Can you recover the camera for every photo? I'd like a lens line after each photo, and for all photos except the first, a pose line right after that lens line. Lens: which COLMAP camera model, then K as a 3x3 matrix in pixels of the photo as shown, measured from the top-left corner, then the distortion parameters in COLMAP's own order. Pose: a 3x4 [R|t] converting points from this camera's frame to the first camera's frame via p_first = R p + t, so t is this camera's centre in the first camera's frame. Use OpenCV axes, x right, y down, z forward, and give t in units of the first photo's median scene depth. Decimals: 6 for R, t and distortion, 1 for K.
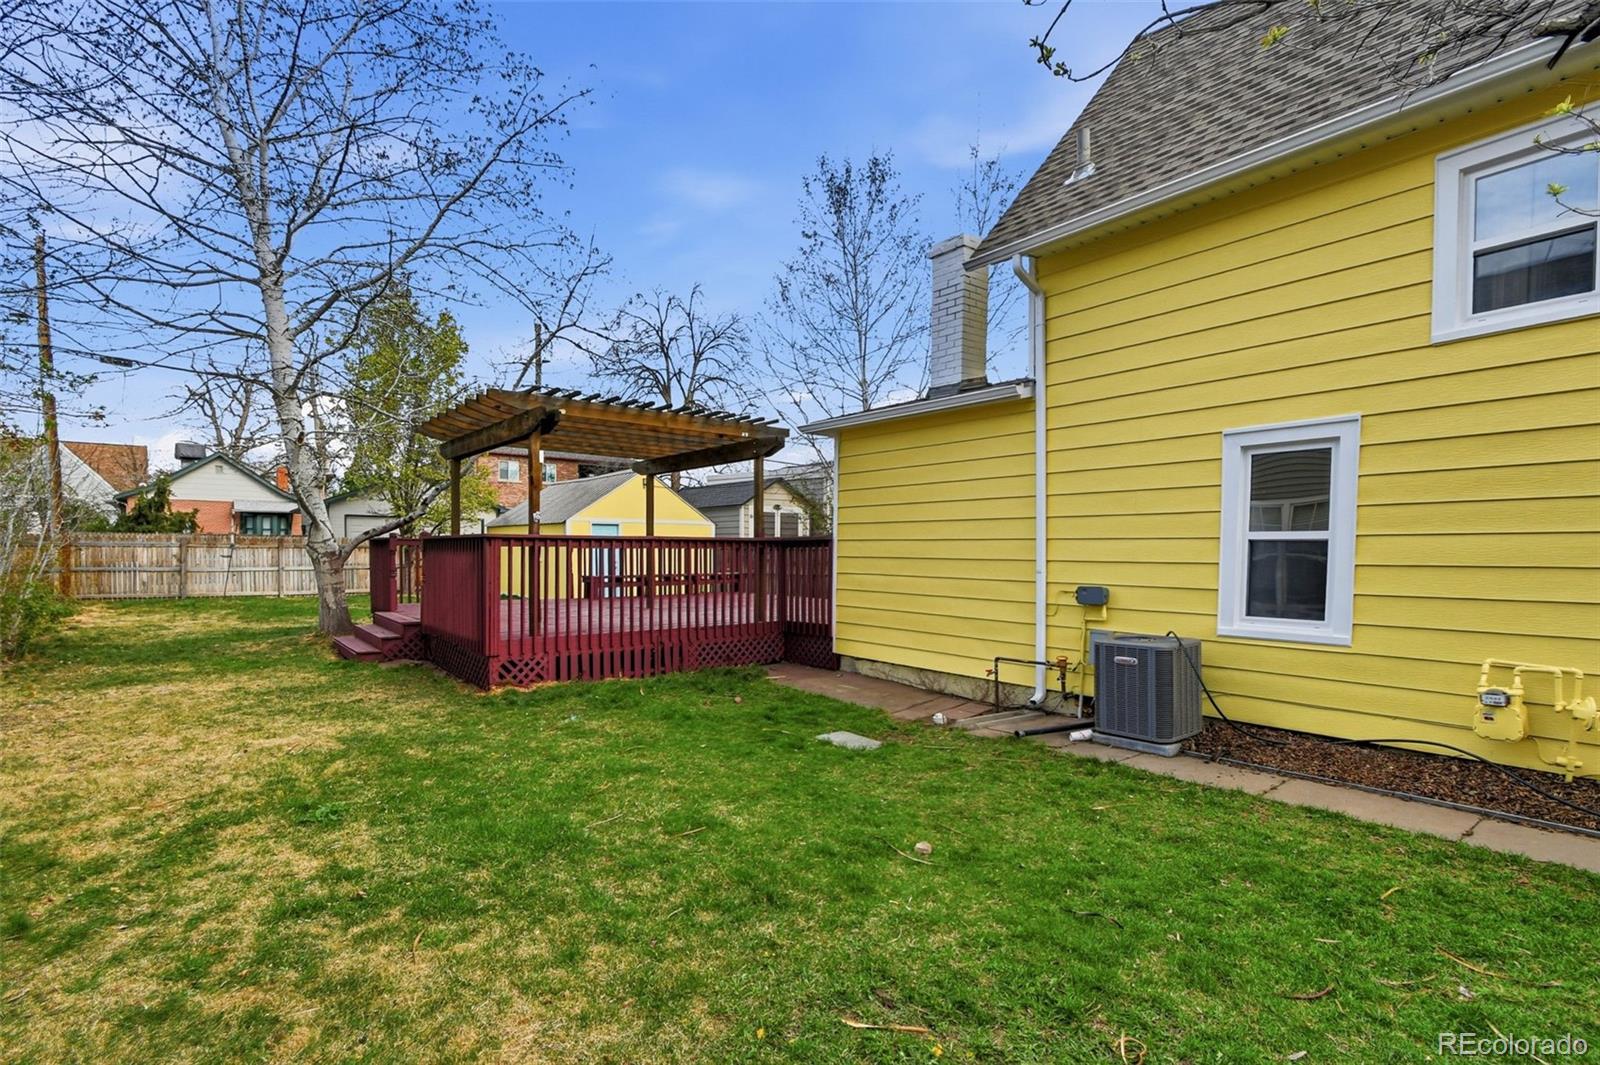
lens RADIAL K [[733.3, 0, 794.5], [0, 733.3, 571.9], [0, 0, 1]] dist [0.007679, -0.002816]
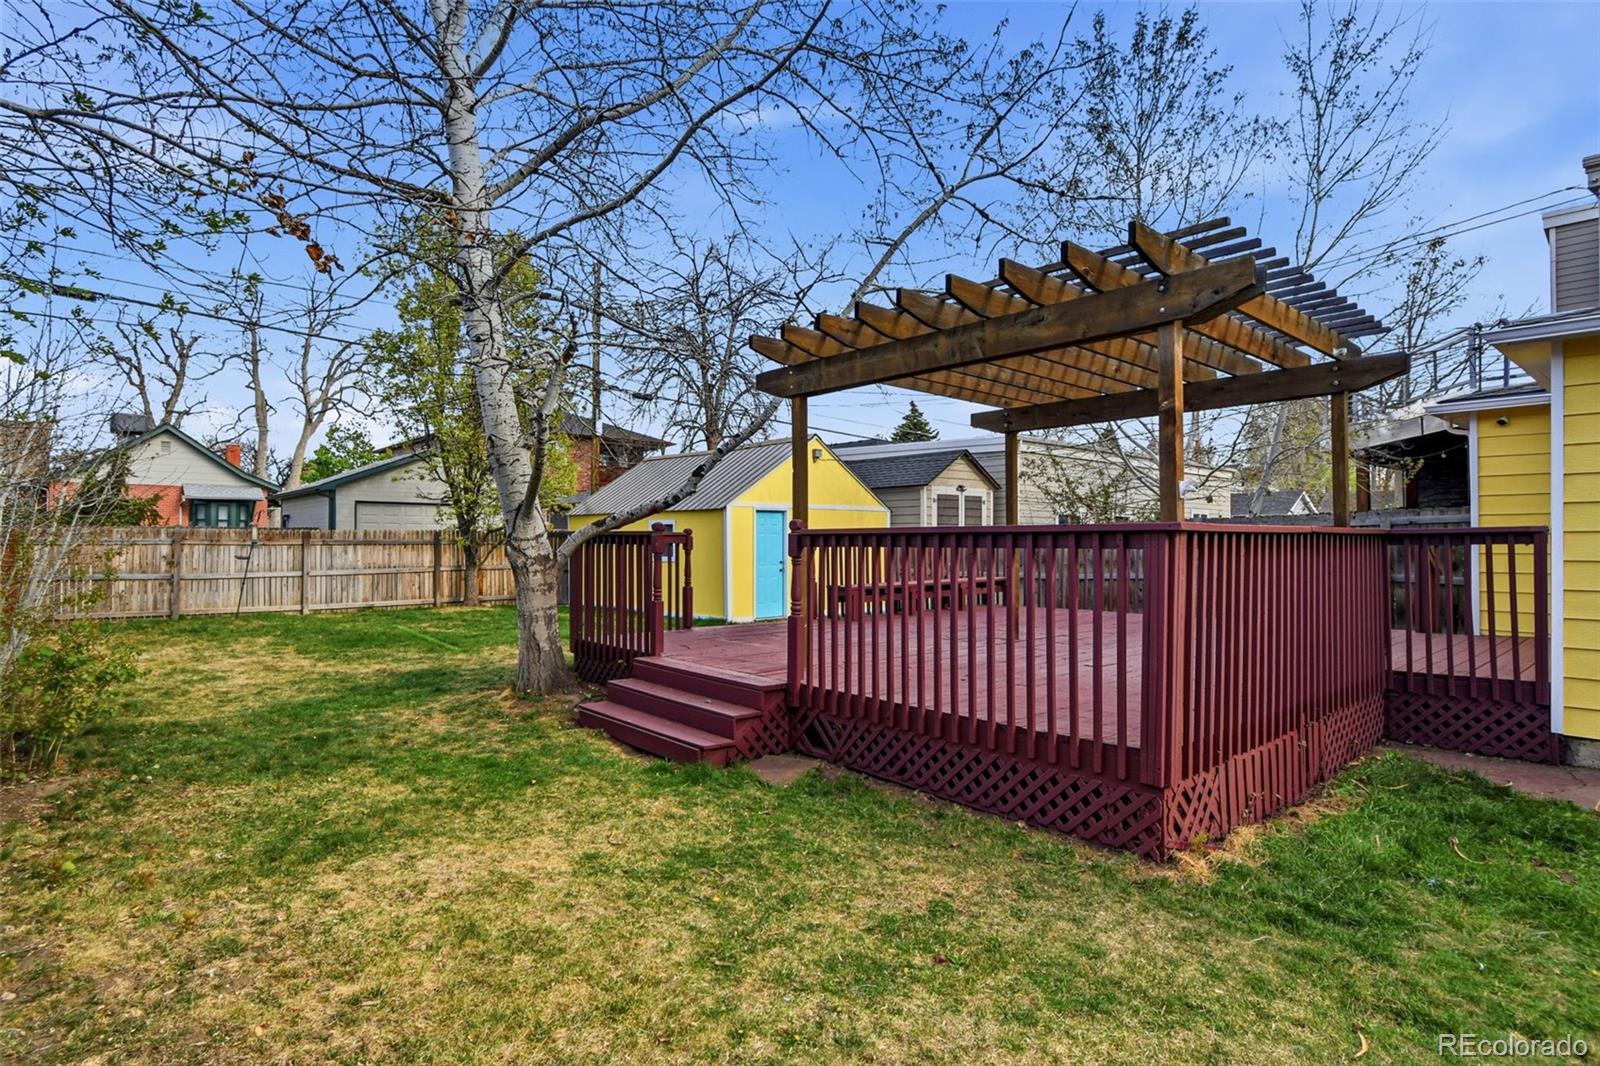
lens RADIAL K [[801.8, 0, 801.3], [0, 801.8, 532.8], [0, 0, 1]] dist [-0.001210, -0.000127]
pose [[0.998770, -0.004802, 0.049357, -0.231649], [0.006766, 0.999188, -0.039718, -0.009325], [-0.049126, 0.040003, 0.997991, 0.171574]]
